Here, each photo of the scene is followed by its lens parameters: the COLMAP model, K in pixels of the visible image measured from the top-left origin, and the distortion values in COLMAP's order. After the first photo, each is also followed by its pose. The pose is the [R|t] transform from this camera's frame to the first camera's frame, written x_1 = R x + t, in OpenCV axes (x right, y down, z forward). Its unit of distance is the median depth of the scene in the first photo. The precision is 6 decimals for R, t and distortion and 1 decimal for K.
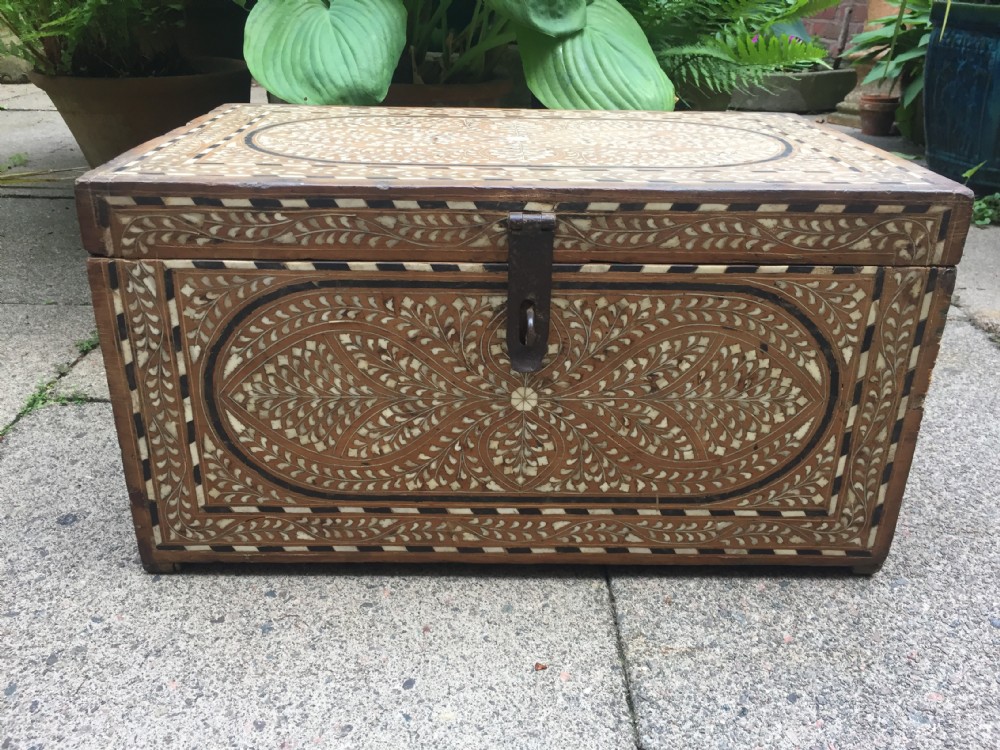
lens RADIAL K [[863.4, 0, 498.8], [0, 863.4, 371.5], [0, 0, 1]] dist [0.072036, -0.107371]
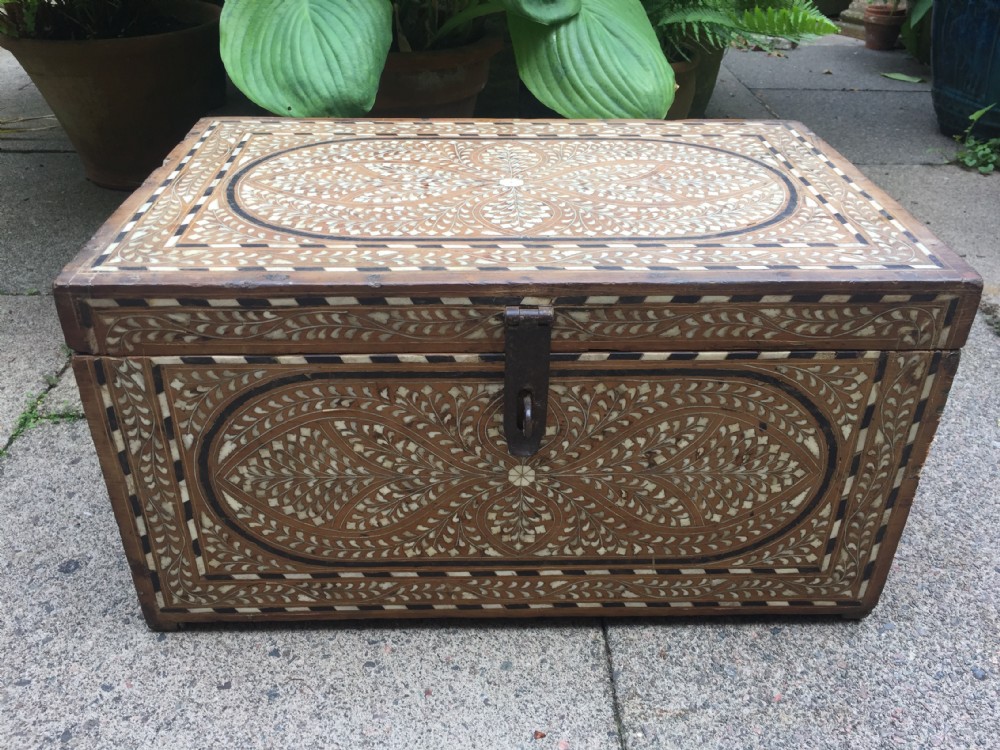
lens RADIAL K [[863.4, 0, 498.8], [0, 863.4, 371.5], [0, 0, 1]] dist [0.072036, -0.107371]
pose [[0.999896, -0.011252, 0.009043, -0.004713], [0.009996, 0.991635, 0.128690, -0.217629], [-0.010415, -0.128586, 0.991644, 0.026705]]
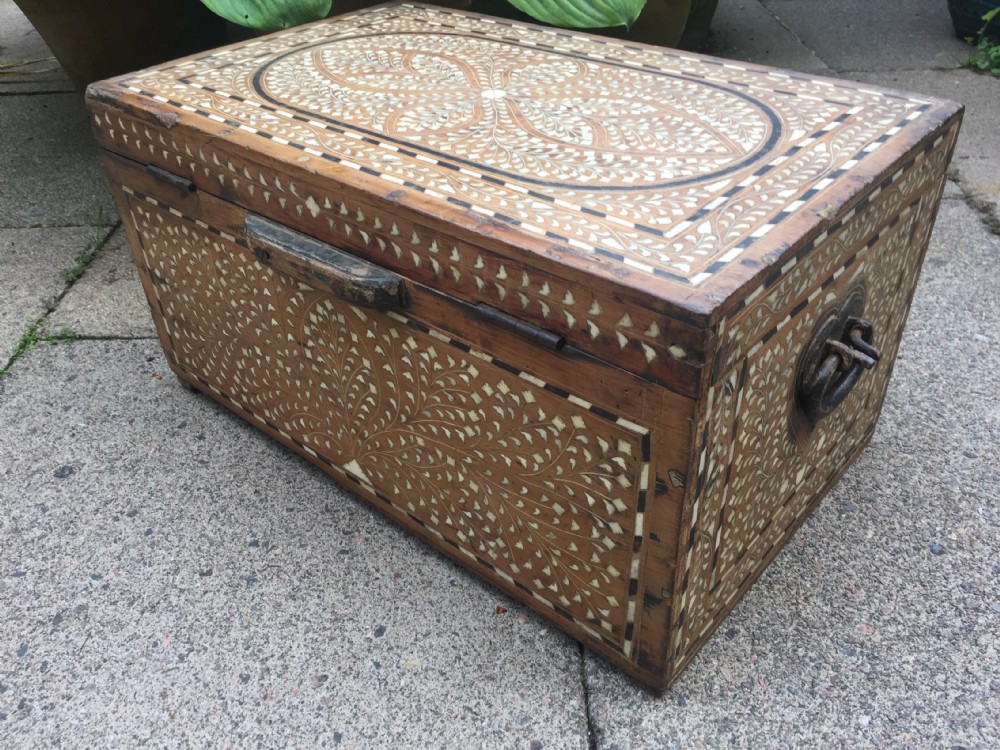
lens RADIAL K [[861.3, 0, 500.0], [0, 861.3, 375.0], [0, 0, 1]] dist [0.075054, -0.115415]
pose [[-0.746075, -0.384371, 0.543720, -0.707931], [0.289454, 0.548159, 0.784689, -0.975145], [-0.599657, 0.742819, -0.297710, 1.761269]]
